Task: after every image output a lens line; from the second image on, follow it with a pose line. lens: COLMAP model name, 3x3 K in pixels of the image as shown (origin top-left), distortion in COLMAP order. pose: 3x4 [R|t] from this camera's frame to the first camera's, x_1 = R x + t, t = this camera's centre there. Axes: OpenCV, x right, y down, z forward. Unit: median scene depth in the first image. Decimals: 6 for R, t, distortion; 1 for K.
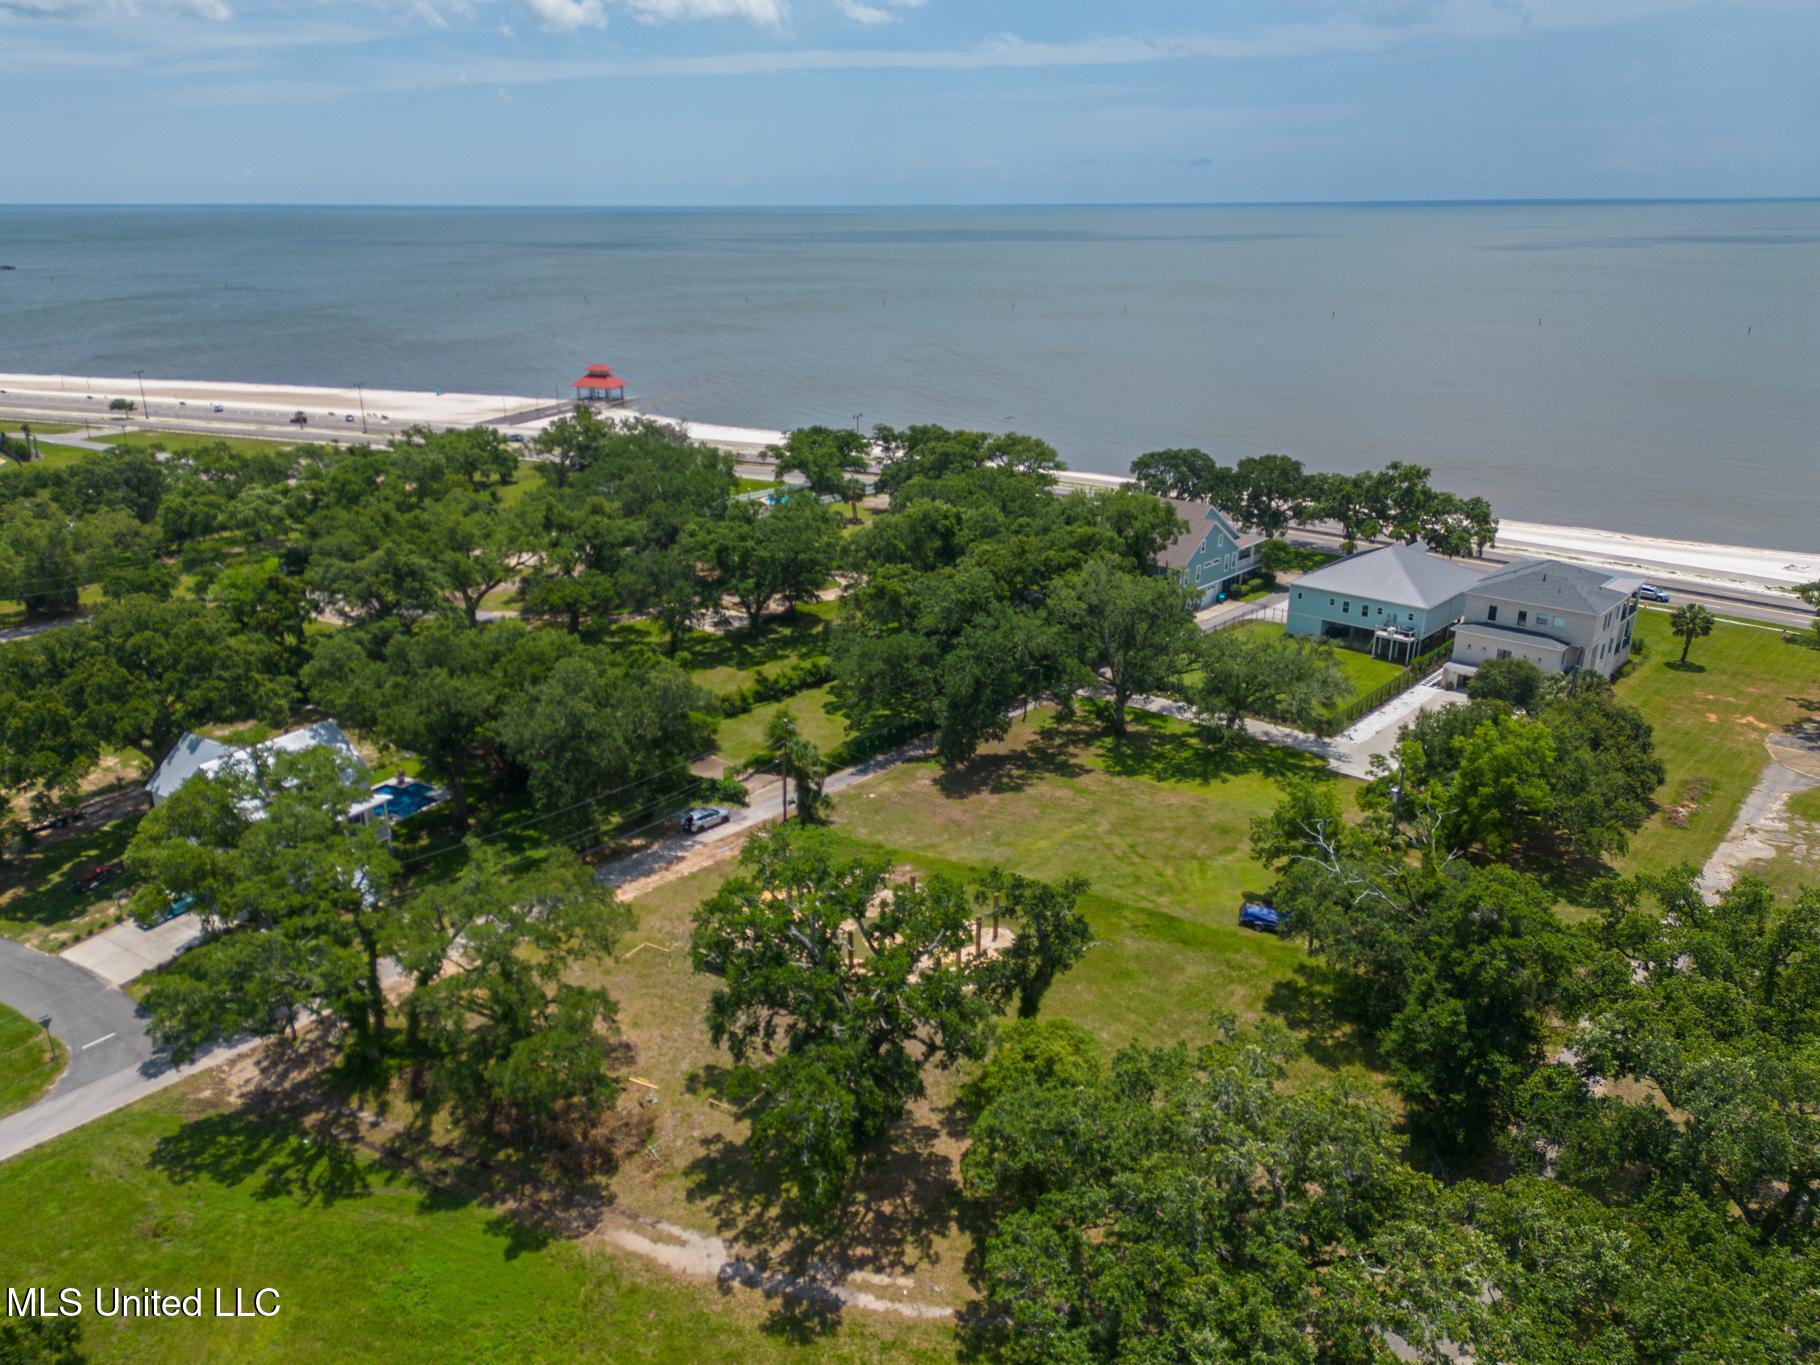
lens RADIAL K [[1337.2, 0, 908.2], [0, 1337.2, 725.4], [0, 0, 1]] dist [0.091074, -0.077280]
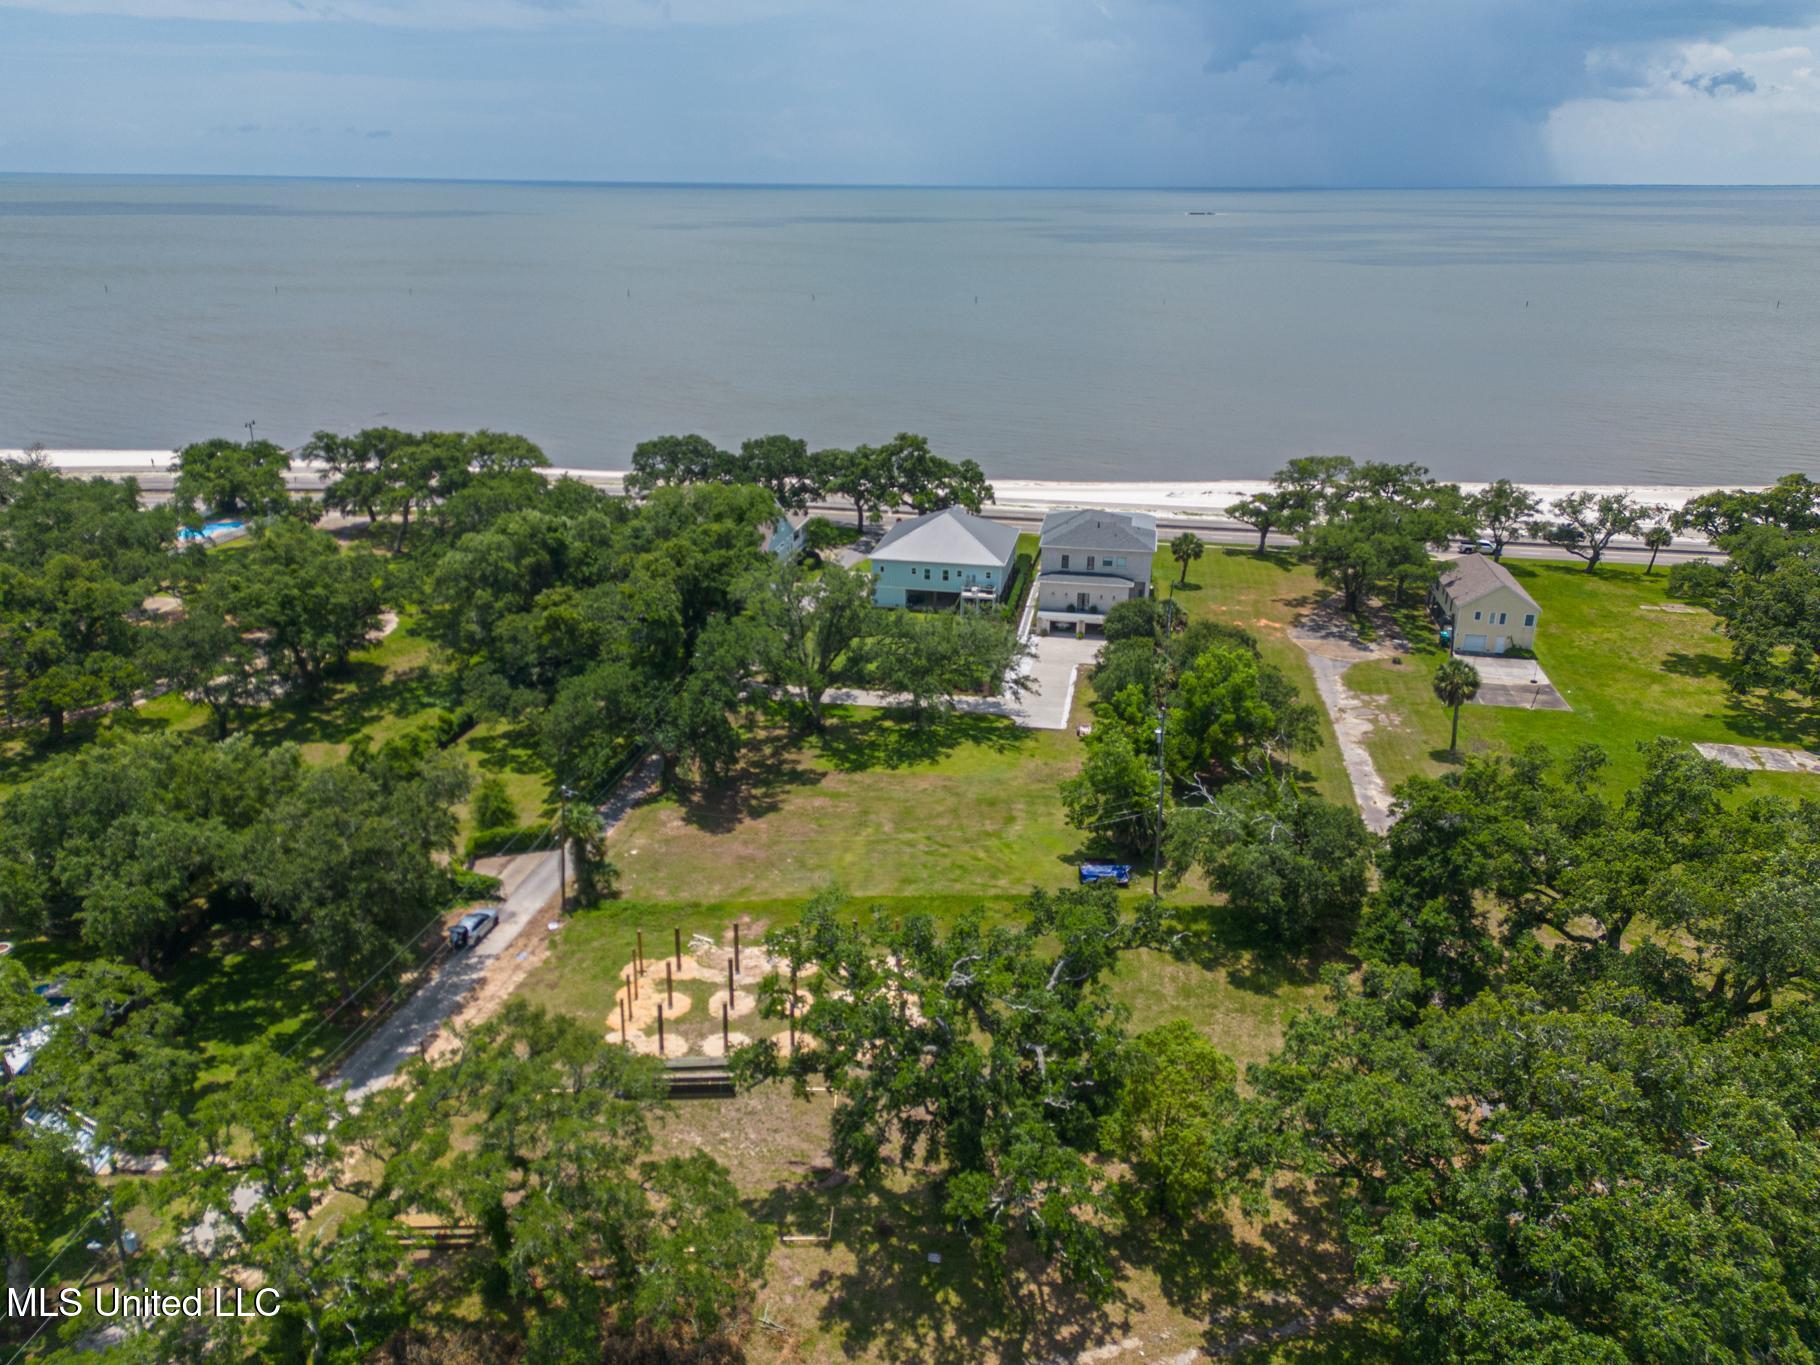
lens RADIAL K [[1319.4, 0, 902.5], [0, 1319.4, 743.5], [0, 0, 1]] dist [0.130835, -0.149168]
pose [[0.855208, -0.194276, 0.480495, -0.234274], [0.180582, 0.980688, 0.075109, -0.042531], [-0.485807, 0.022535, 0.873775, 0.119690]]
